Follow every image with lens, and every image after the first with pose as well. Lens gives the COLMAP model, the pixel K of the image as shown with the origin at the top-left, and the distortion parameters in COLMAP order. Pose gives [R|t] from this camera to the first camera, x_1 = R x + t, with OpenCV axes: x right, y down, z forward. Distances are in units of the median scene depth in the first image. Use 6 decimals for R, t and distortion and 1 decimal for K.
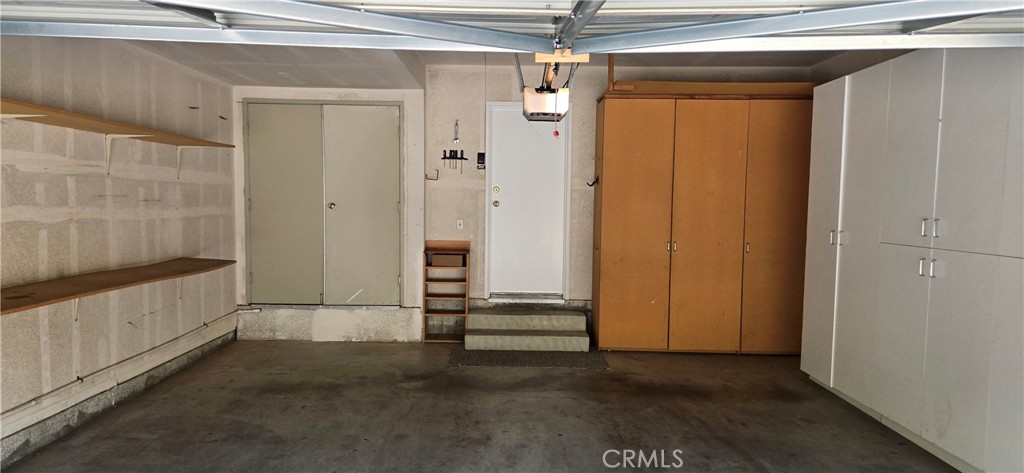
lens RADIAL K [[680.1, 0, 510.7], [0, 680.1, 238.2], [0, 0, 1]] dist [0.053992, -0.018923]
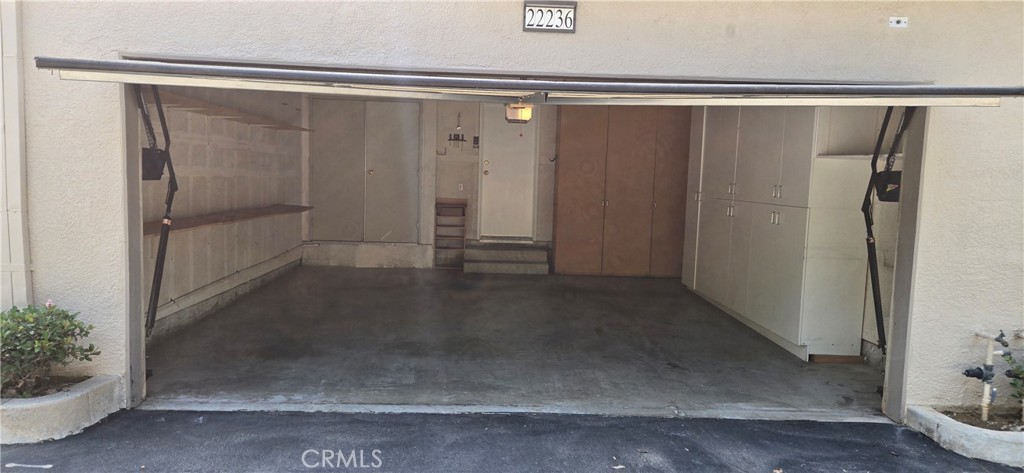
lens RADIAL K [[680.1, 0, 514.1], [0, 680.1, 233.6], [0, 0, 1]] dist [0.053992, -0.018923]
pose [[0.999436, 0.014626, 0.030234, -0.004274], [-0.015595, 0.999364, 0.032071, 0.030575], [-0.029746, -0.032524, 0.999028, -0.430845]]
